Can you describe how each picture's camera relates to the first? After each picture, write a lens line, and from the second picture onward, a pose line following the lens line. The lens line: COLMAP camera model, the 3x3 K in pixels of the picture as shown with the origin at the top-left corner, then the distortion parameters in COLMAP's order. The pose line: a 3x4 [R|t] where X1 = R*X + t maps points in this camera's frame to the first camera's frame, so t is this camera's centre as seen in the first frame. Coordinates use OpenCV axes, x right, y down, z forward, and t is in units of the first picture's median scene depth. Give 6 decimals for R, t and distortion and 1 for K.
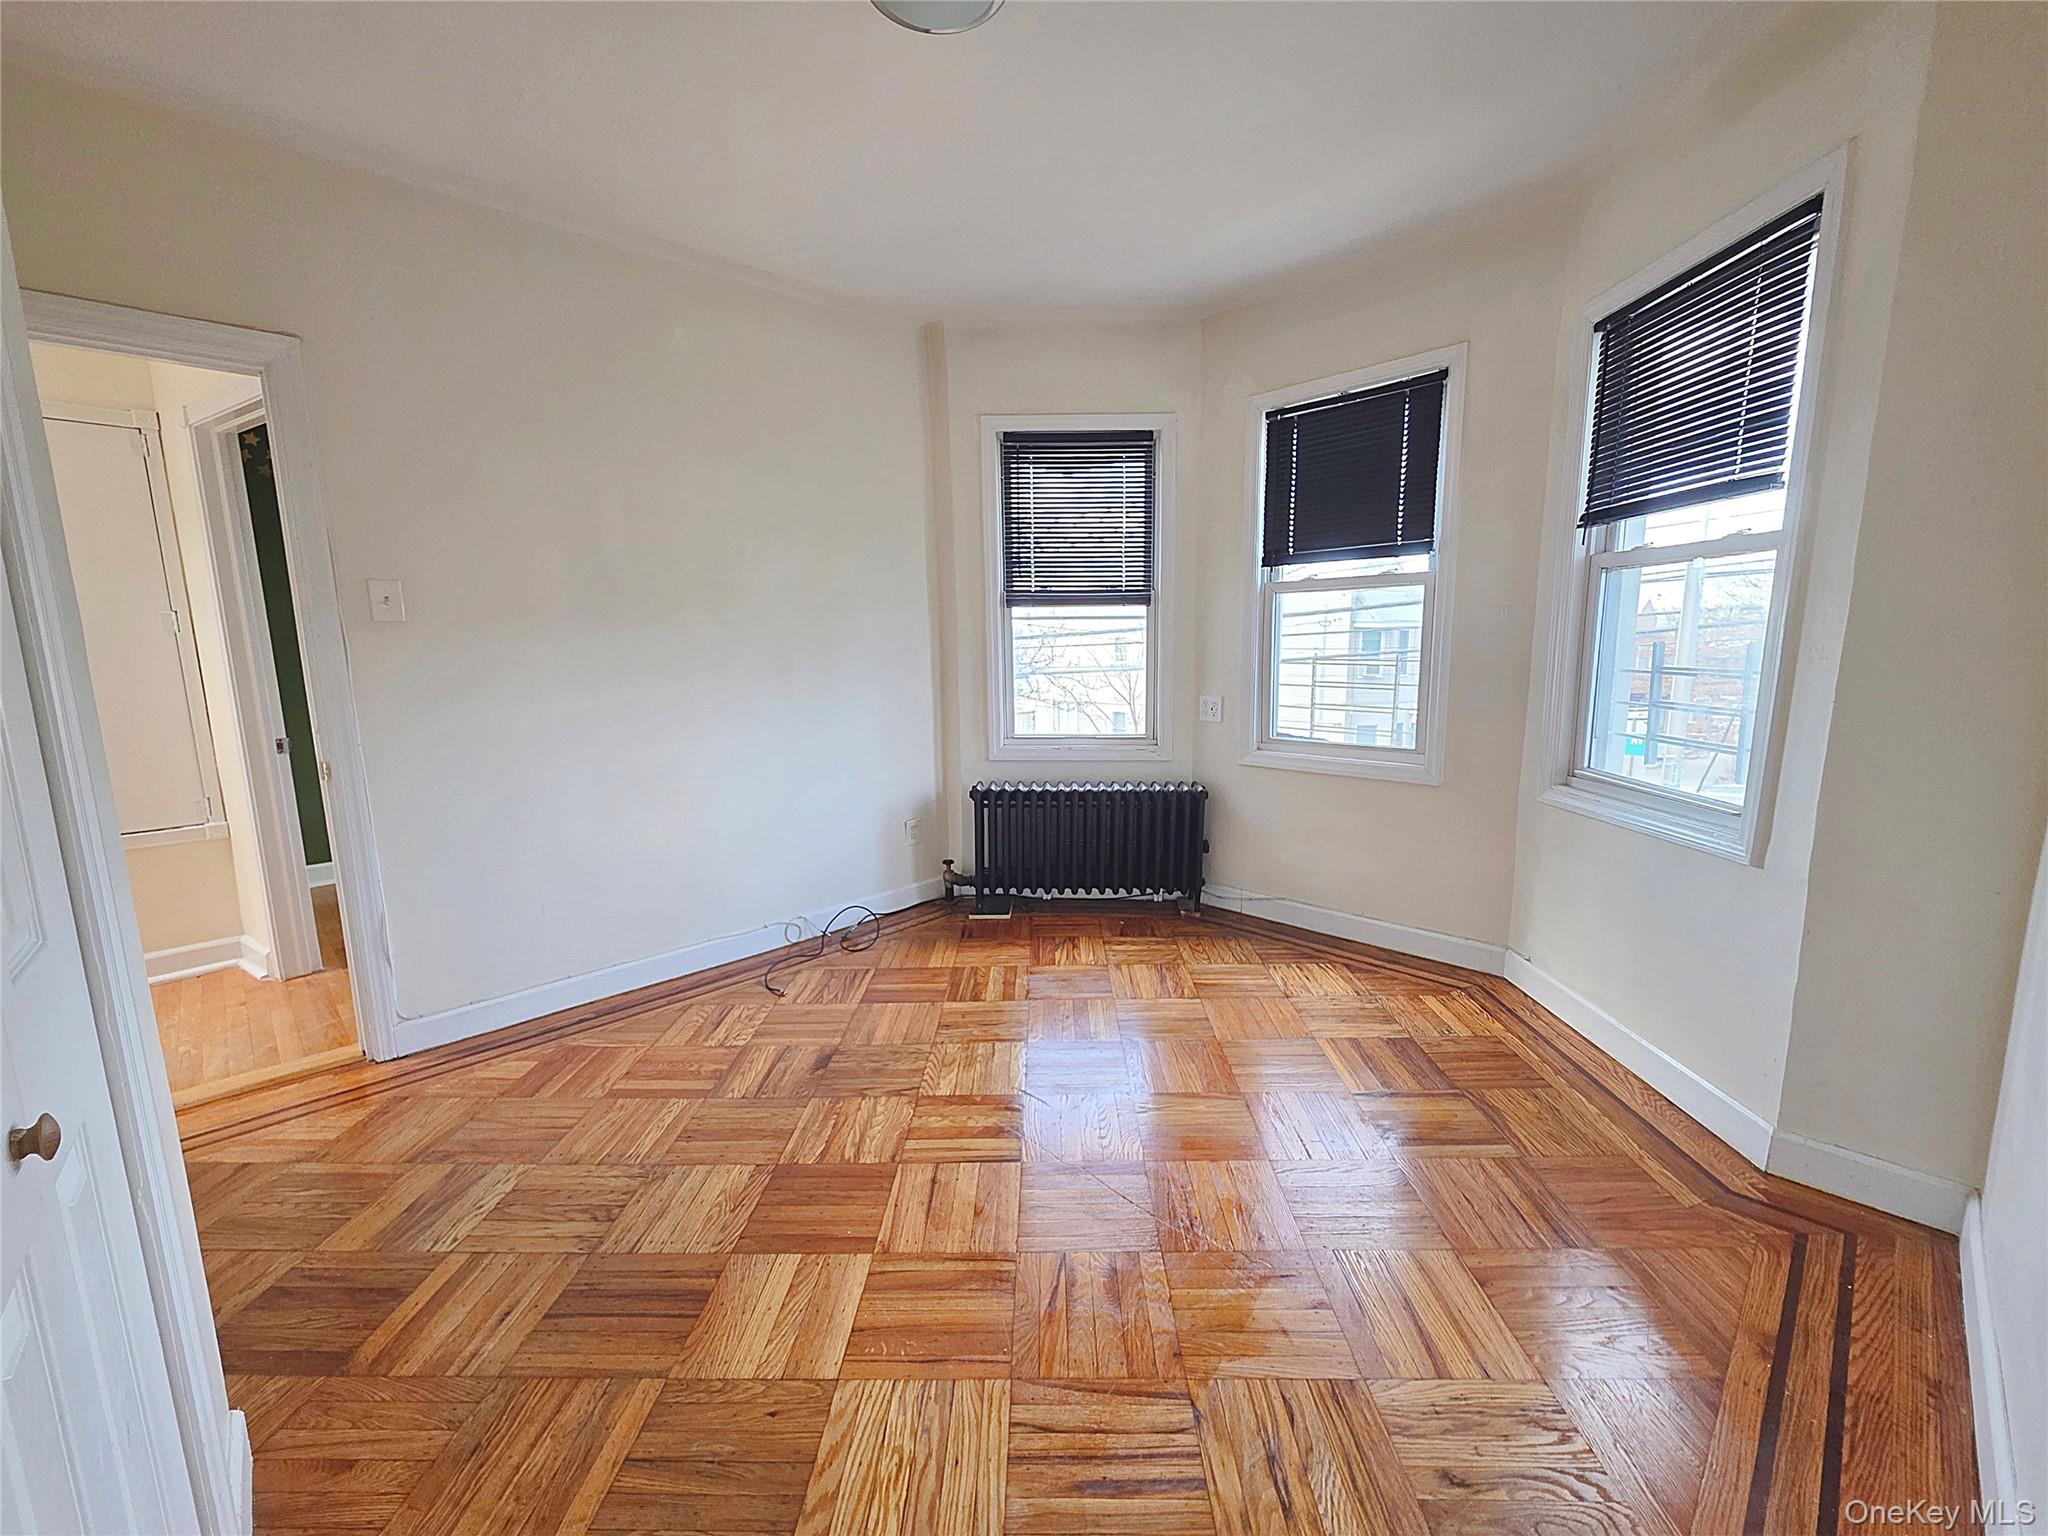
lens RADIAL K [[816.8, 0, 1019.0], [0, 816.8, 772.6], [0, 0, 1]] dist [0.005041, -0.001421]
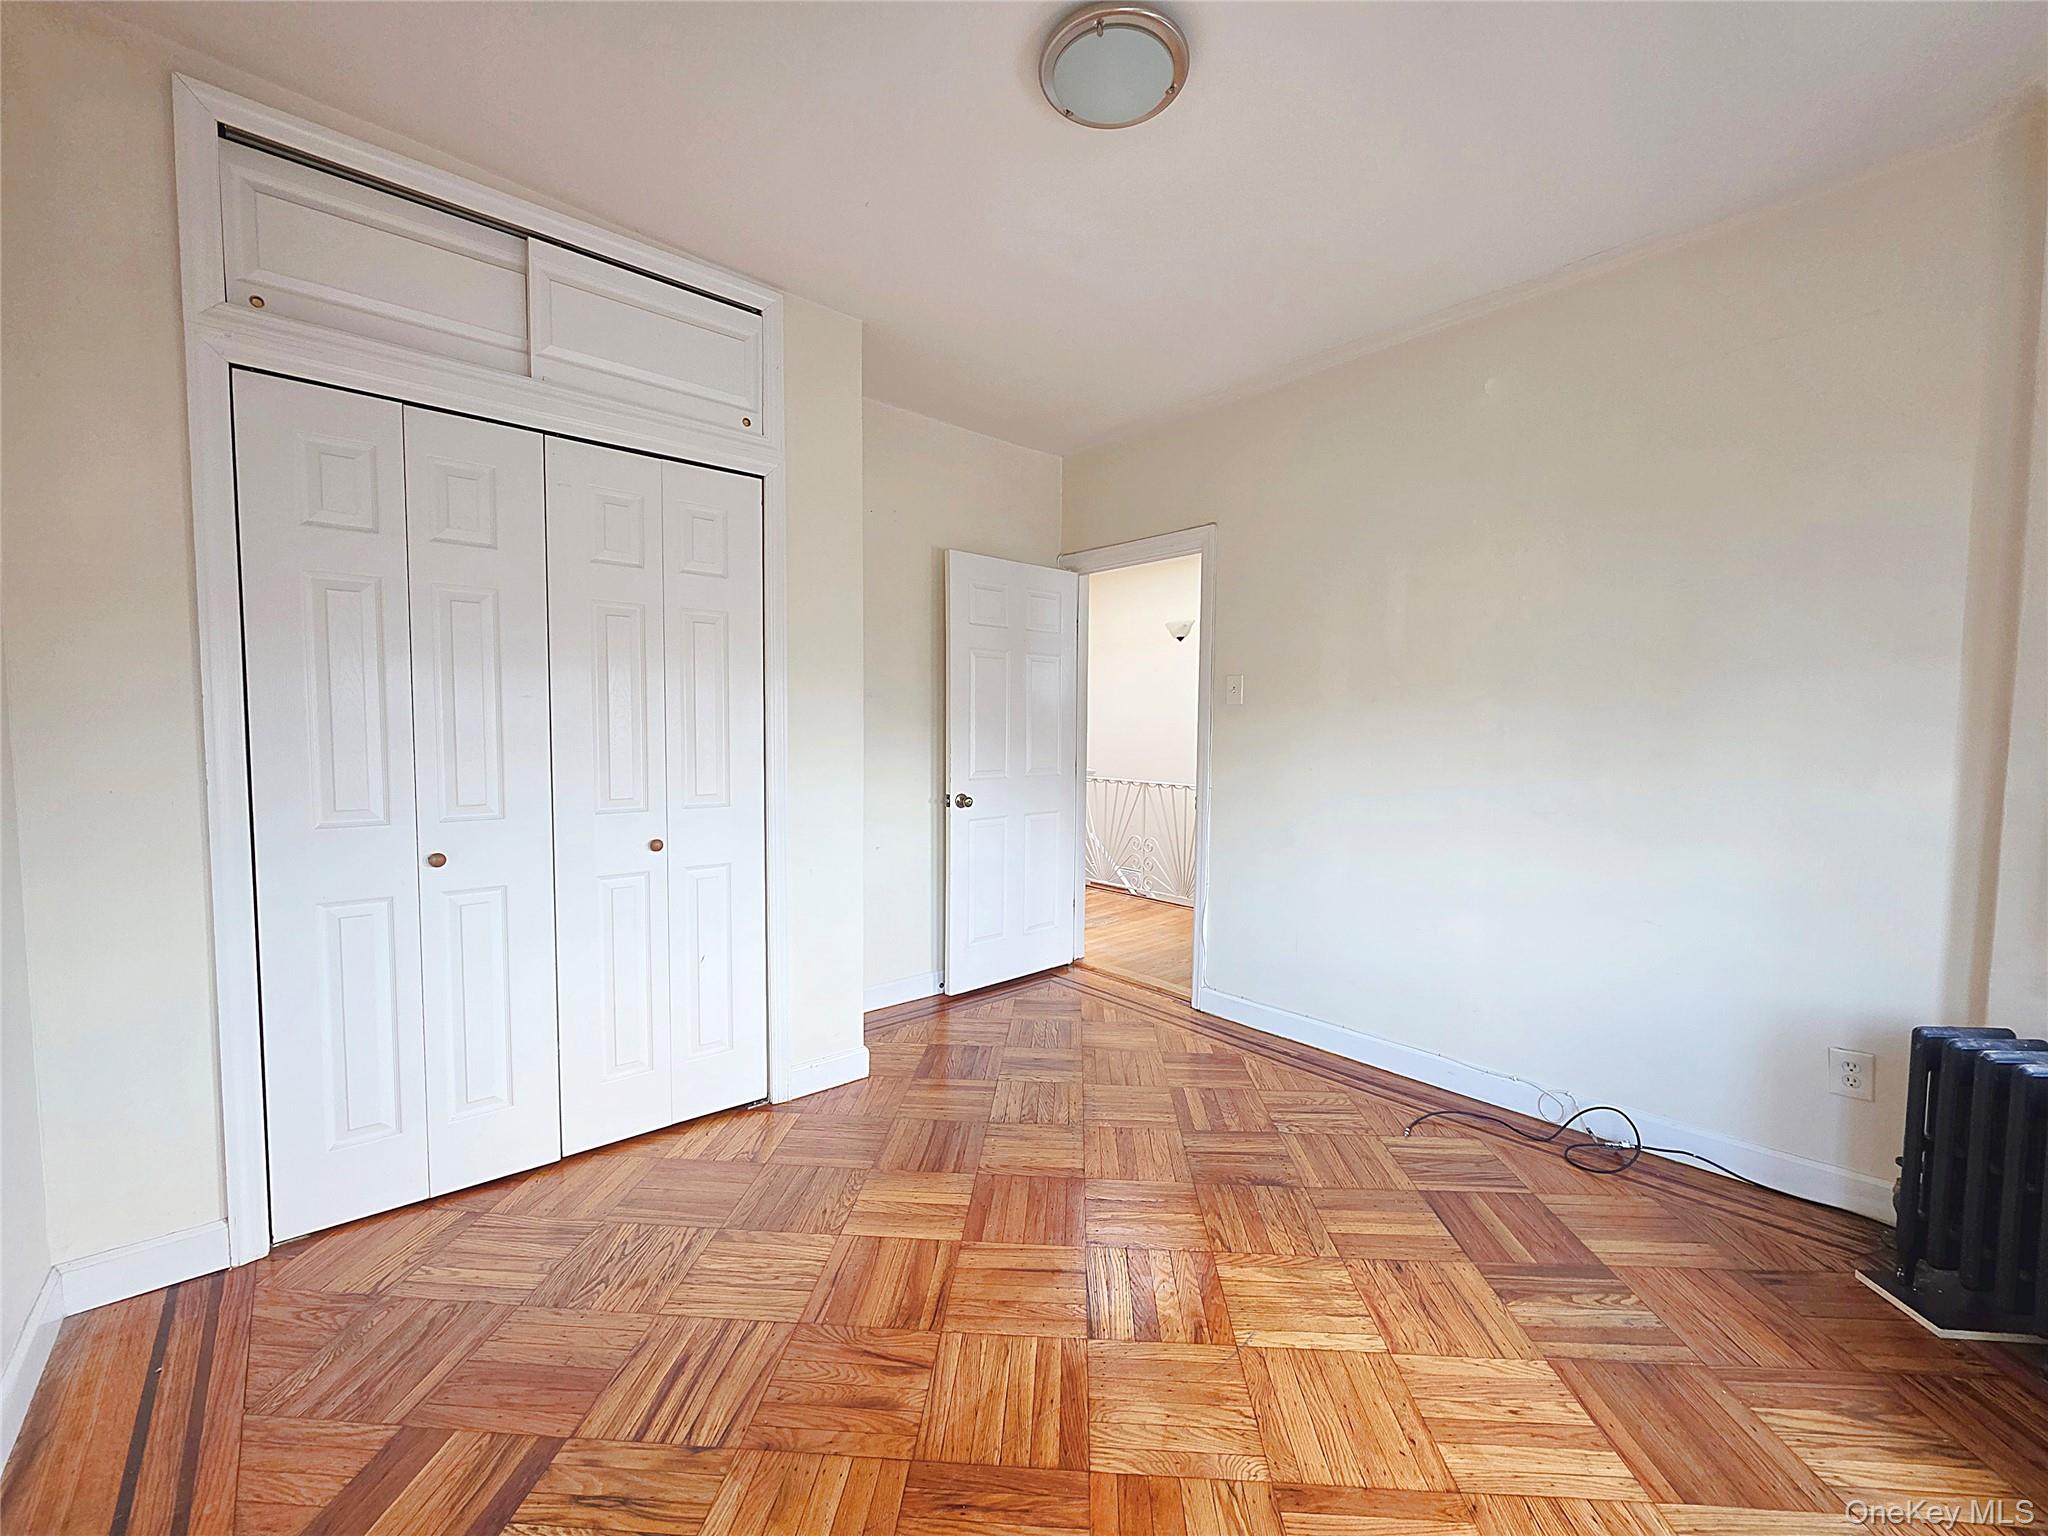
lens RADIAL K [[816.8, 0, 1035.1], [0, 816.8, 763.2], [0, 0, 1]] dist [0.005041, -0.001421]
pose [[-0.021054, 0.062239, -0.997839, 0.519480], [-0.166610, 0.983886, 0.064884, -0.094623], [0.985798, 0.167616, -0.010345, 0.558245]]
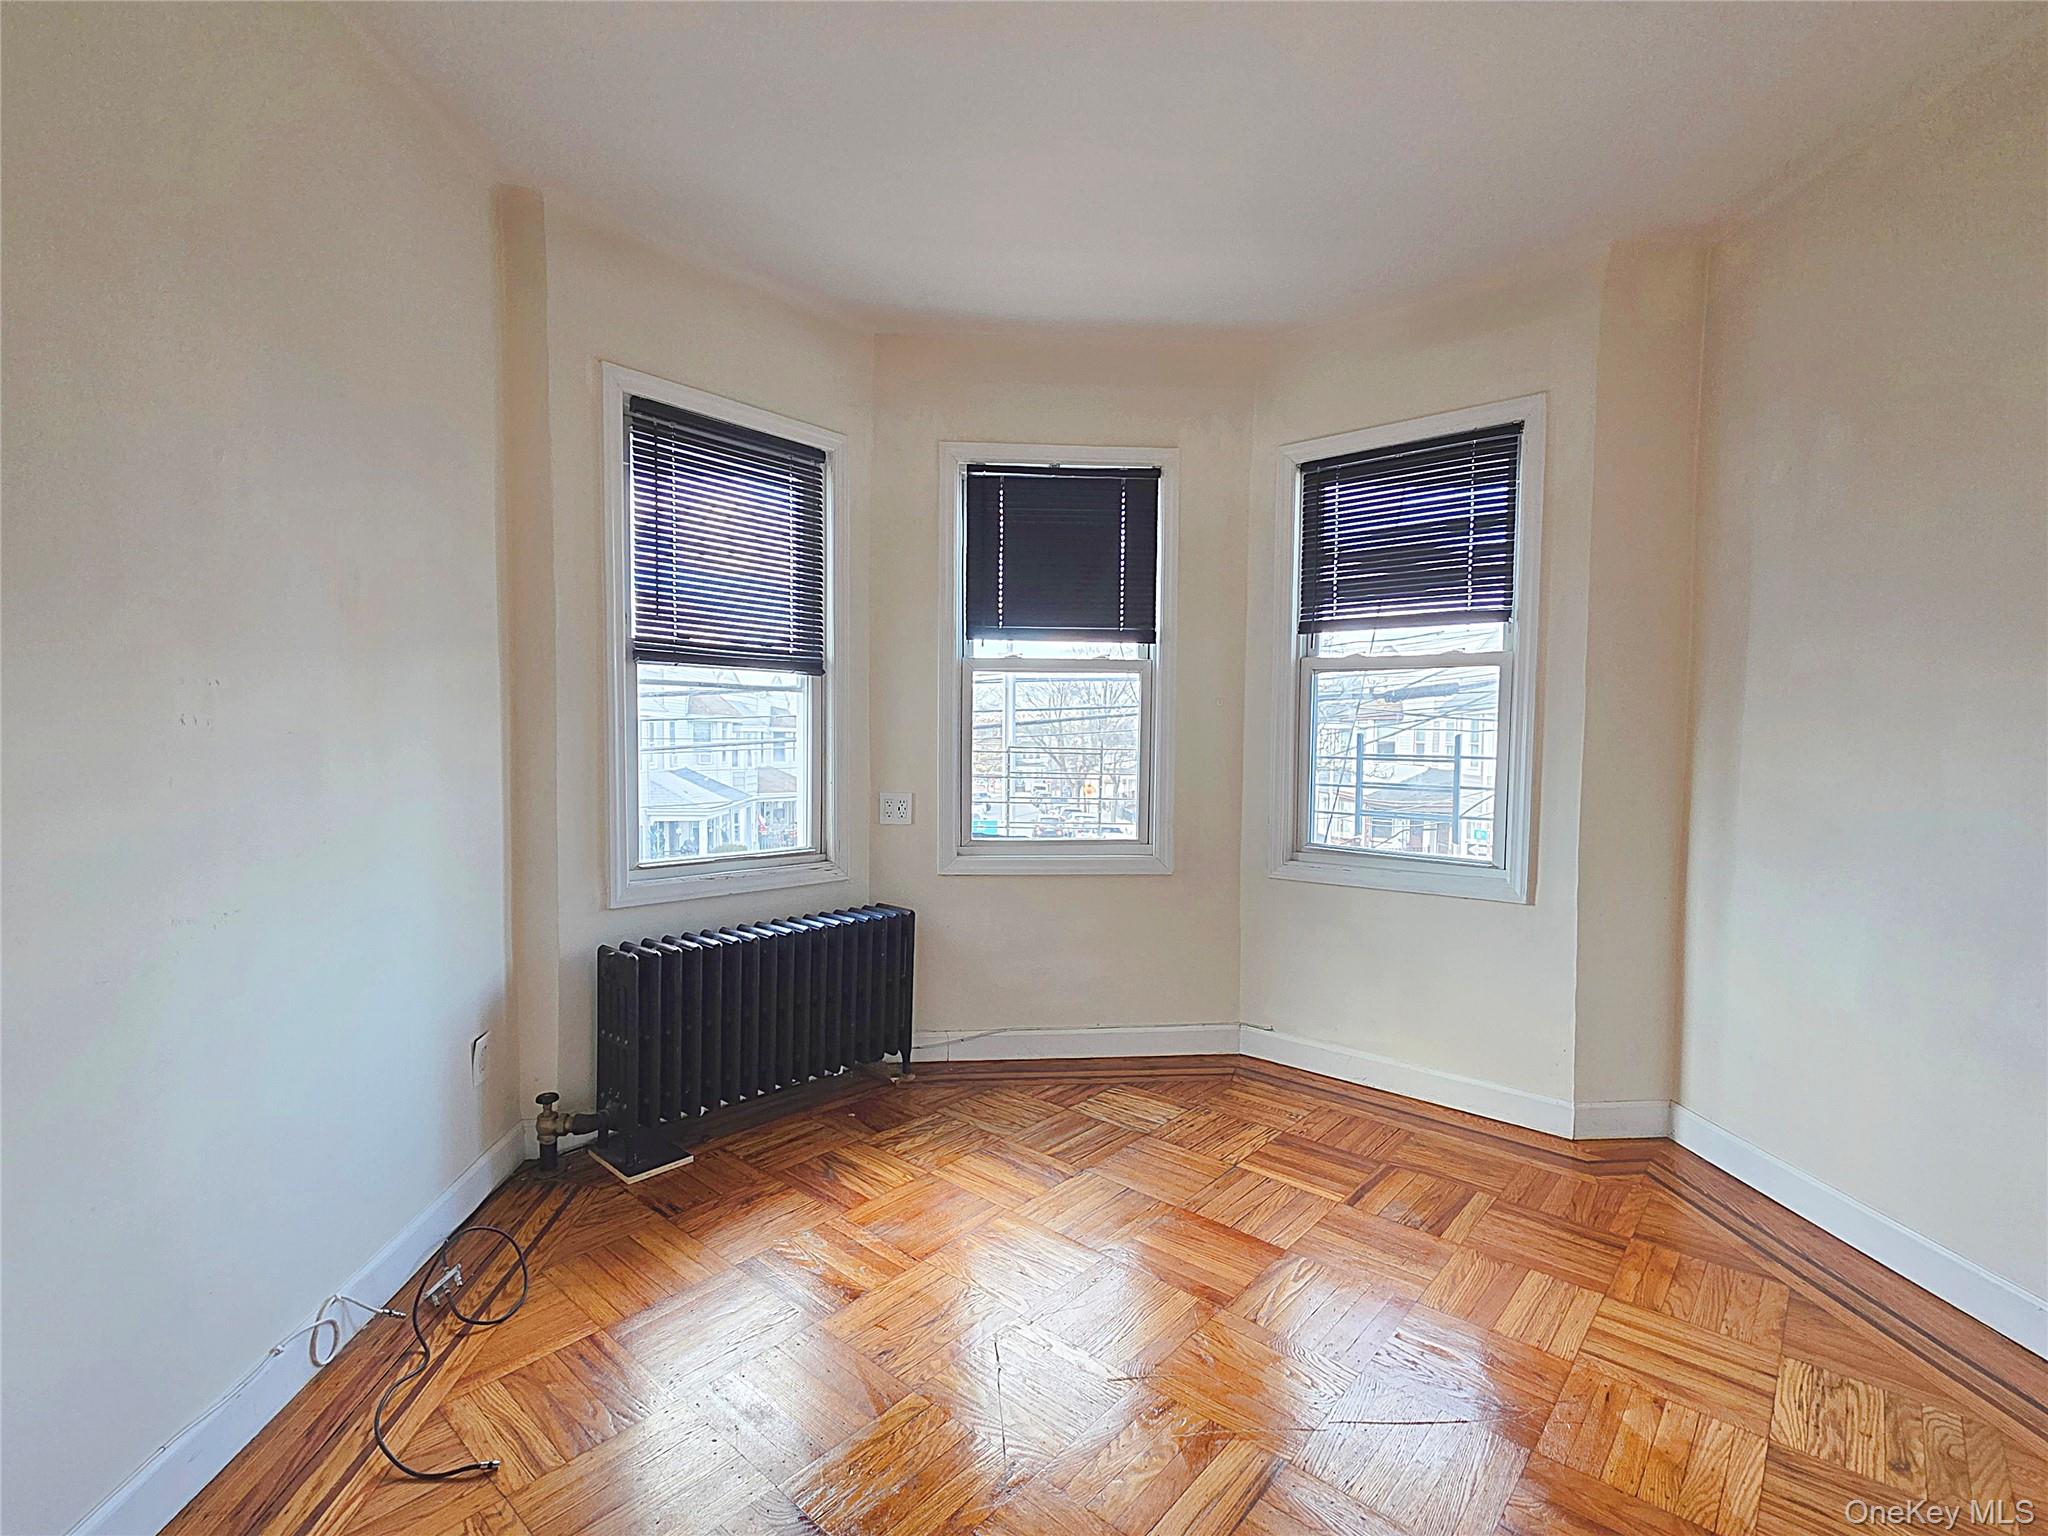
lens RADIAL K [[964.9, 0, 1019.9], [0, 964.9, 778.4], [0, 0, 1]] dist [0.006346, -0.000582]
pose [[0.642102, -0.017436, 0.766421, -0.493014], [0.103225, 0.992603, -0.063900, -0.043481], [-0.759638, 0.120144, 0.639152, 0.378005]]
